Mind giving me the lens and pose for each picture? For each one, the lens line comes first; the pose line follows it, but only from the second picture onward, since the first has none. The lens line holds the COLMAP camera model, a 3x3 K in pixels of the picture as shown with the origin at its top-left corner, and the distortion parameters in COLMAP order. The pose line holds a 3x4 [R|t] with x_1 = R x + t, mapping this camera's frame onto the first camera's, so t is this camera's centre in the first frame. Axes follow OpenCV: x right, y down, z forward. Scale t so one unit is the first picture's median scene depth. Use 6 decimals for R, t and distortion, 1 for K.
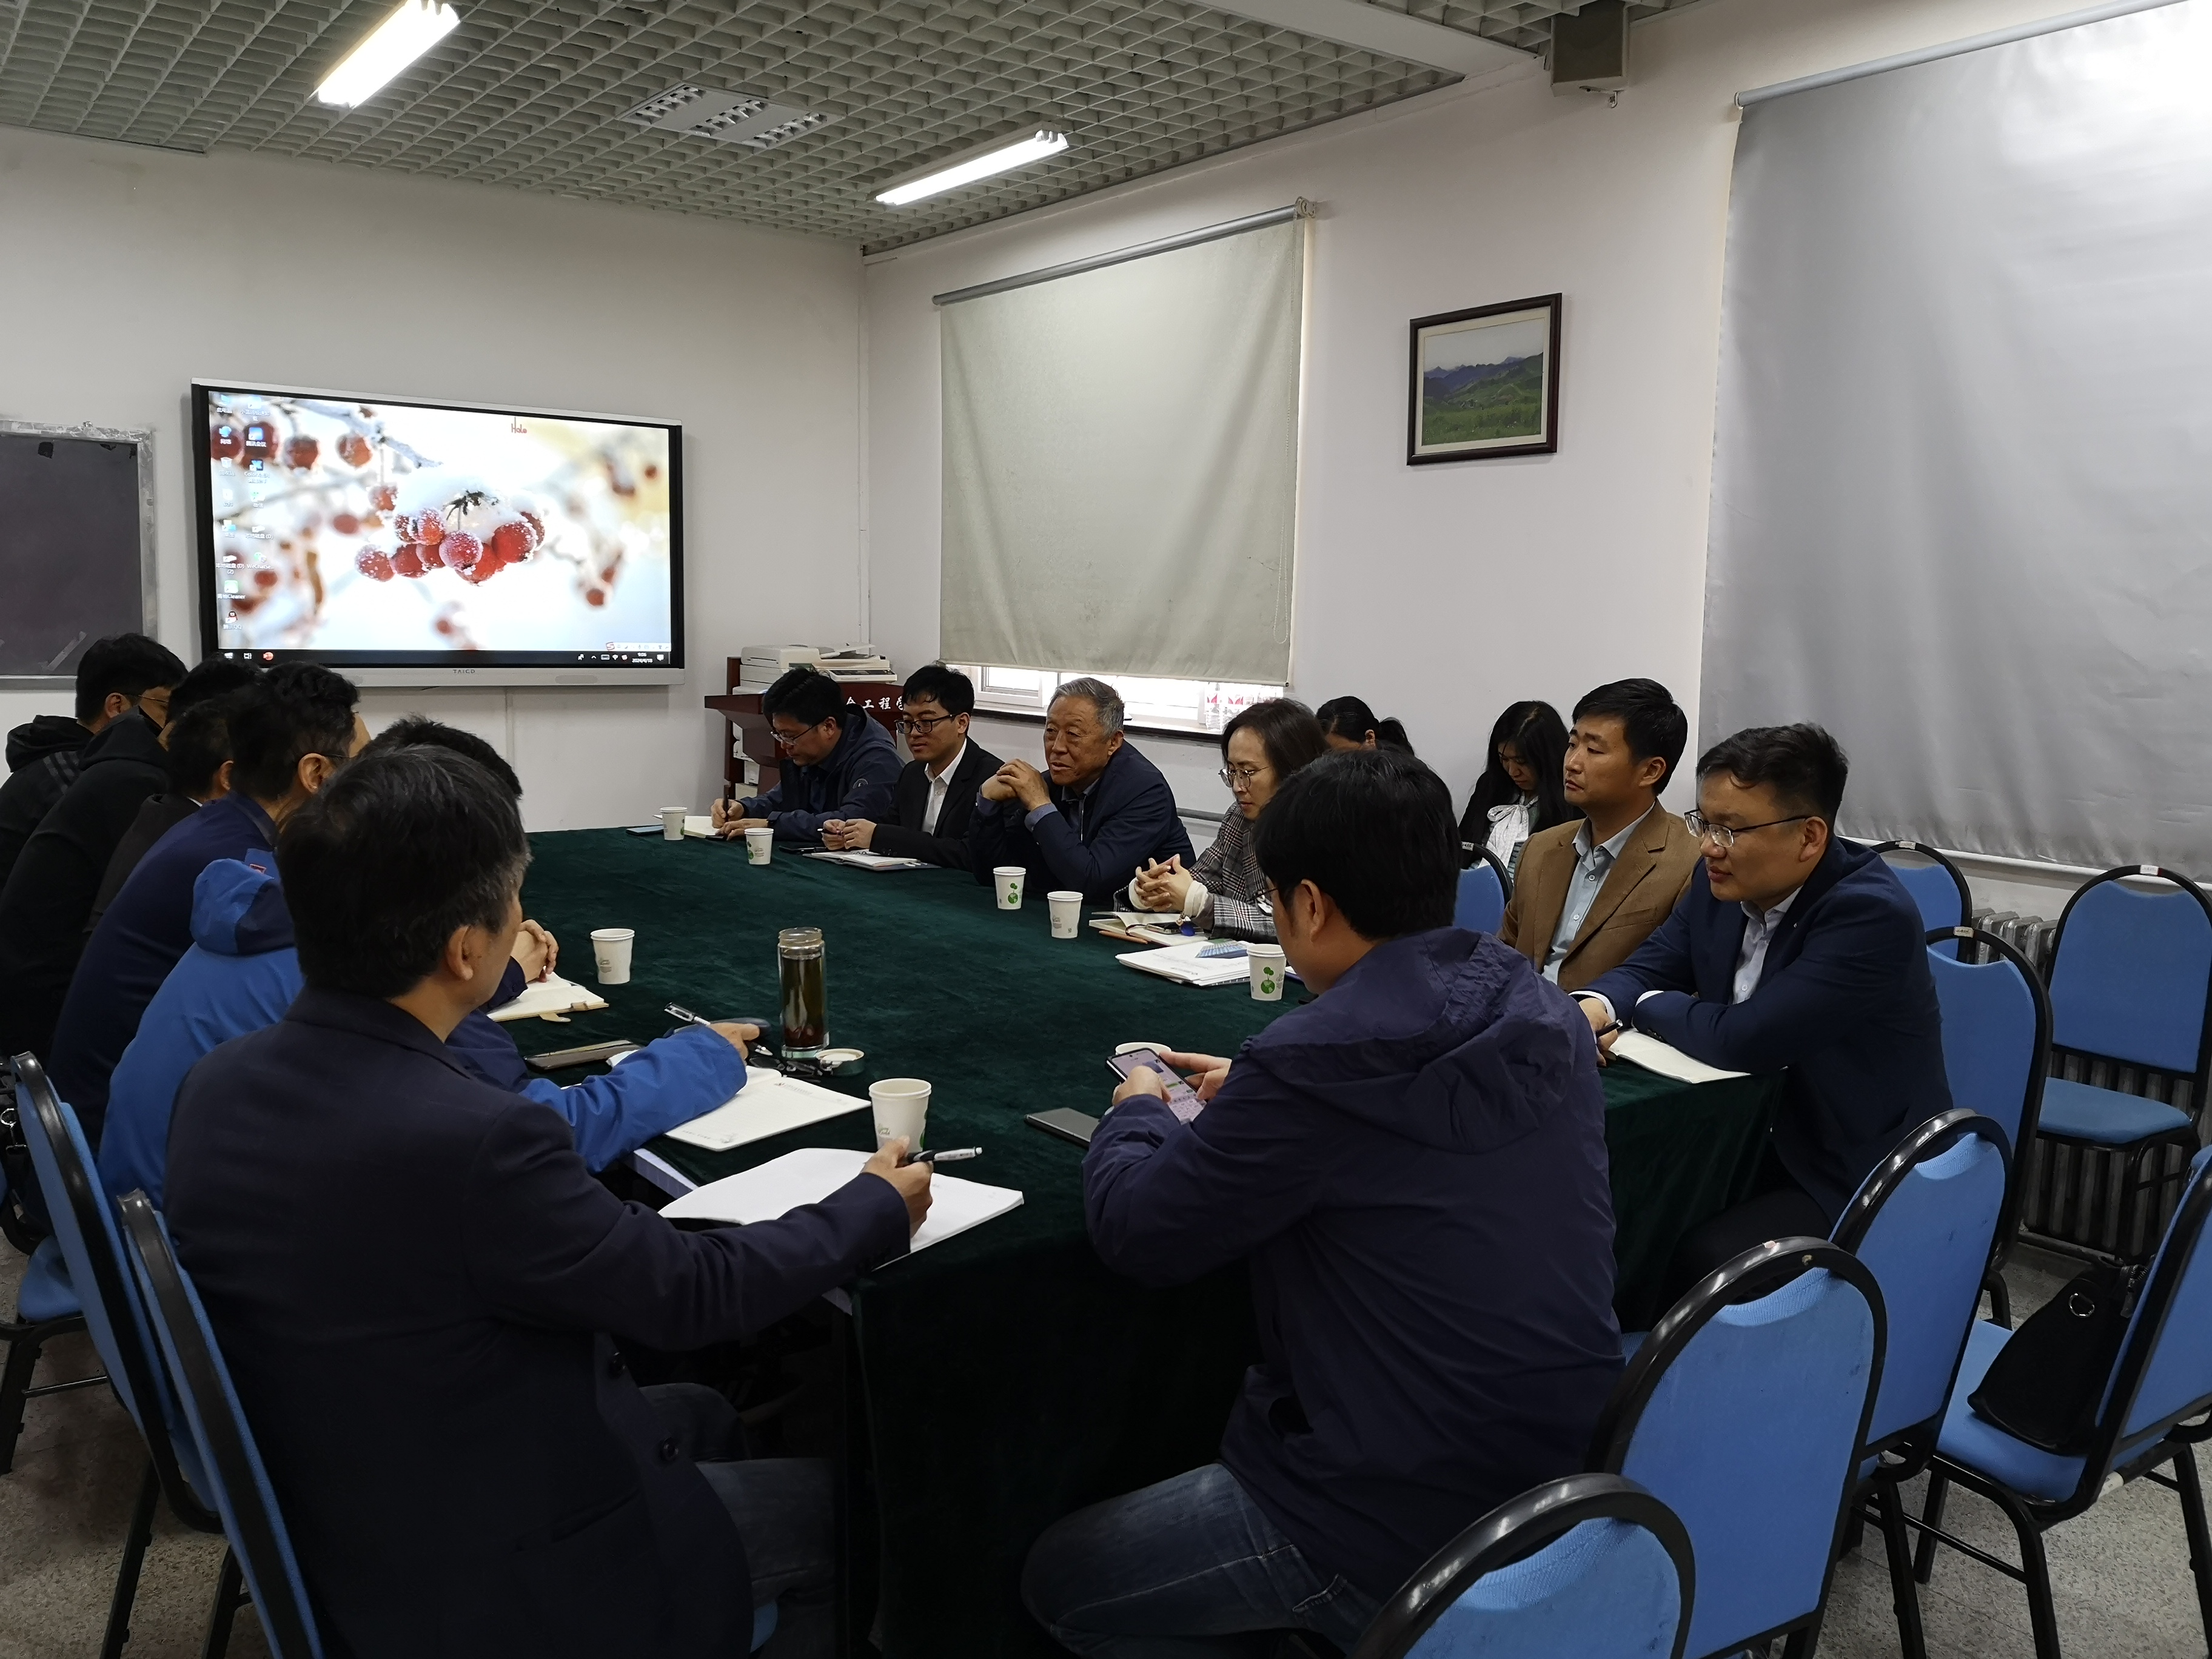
lens RADIAL K [[1746.1, 0, 1114.9], [0, 1746.1, 840.6], [0, 0, 1]] dist [0.012943, -0.037842]
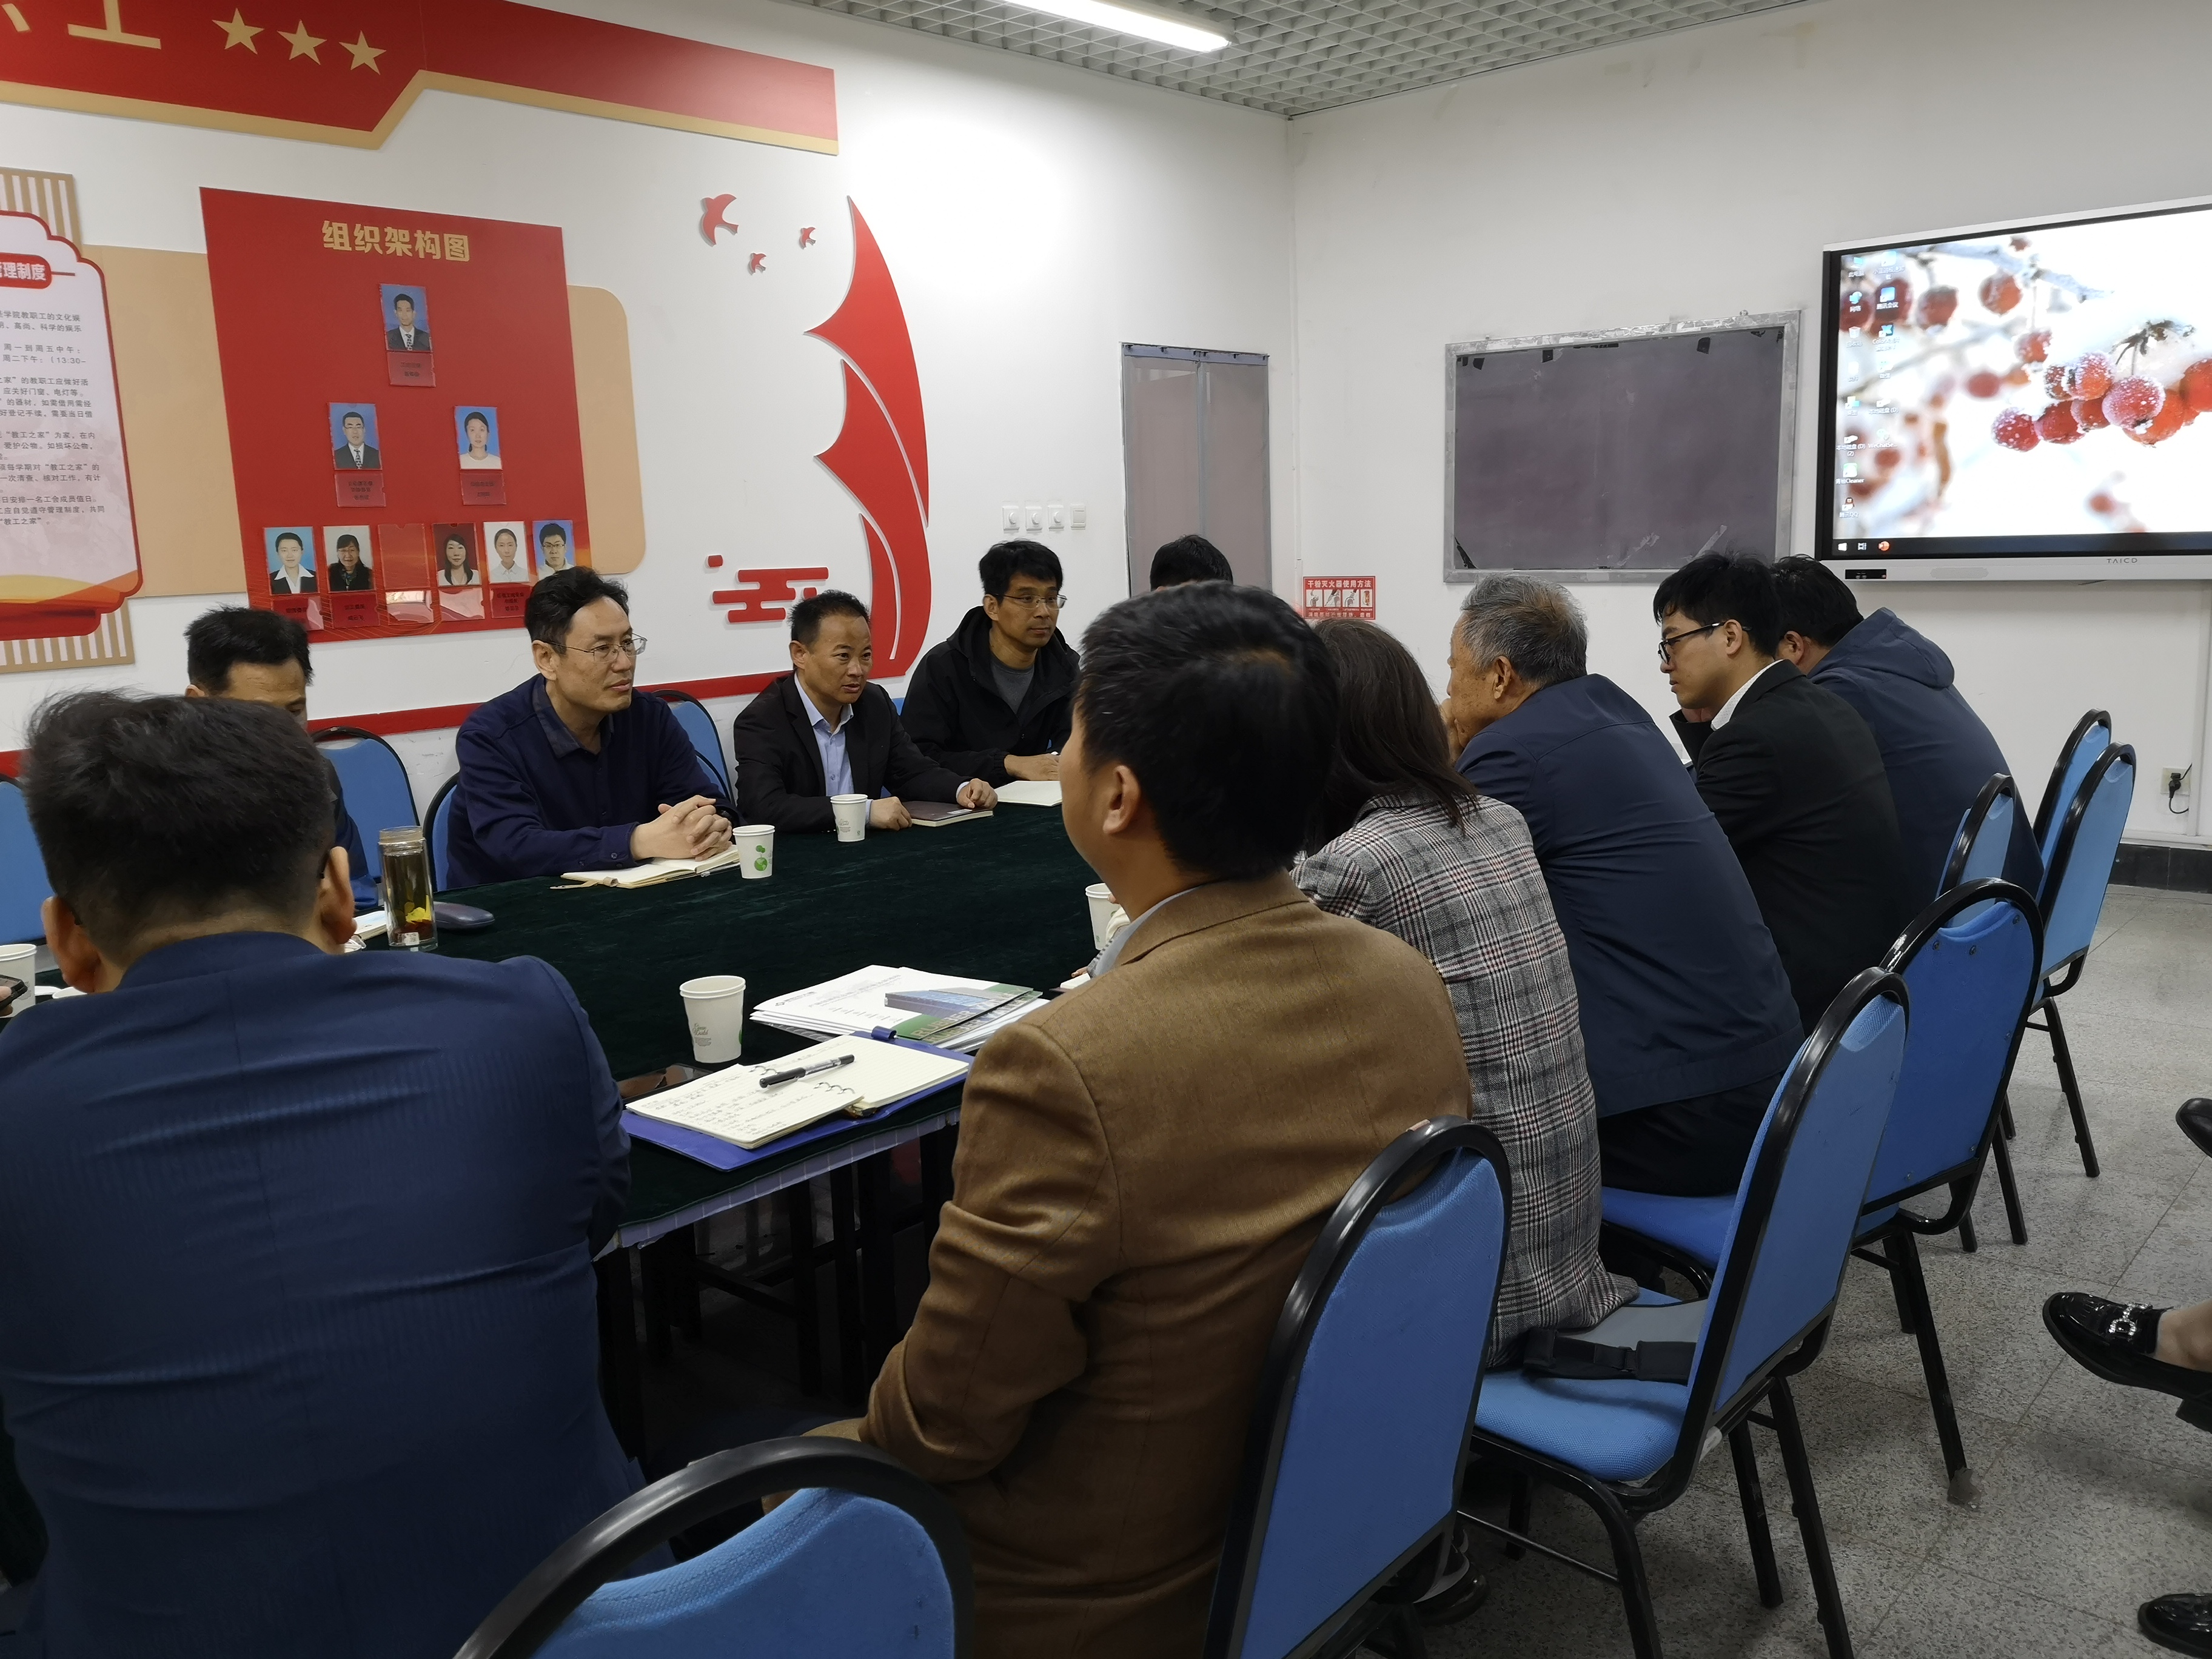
lens RADIAL K [[1743.9, 0, 1106.0], [0, 1743.9, 829.5], [0, 0, 1]] dist [0.000624, -0.024667]
pose [[0.197593, 0.138497, -0.970451, 0.327106], [-0.083051, 0.988775, 0.124202, -0.040869], [0.976760, 0.056055, 0.206877, 0.445336]]
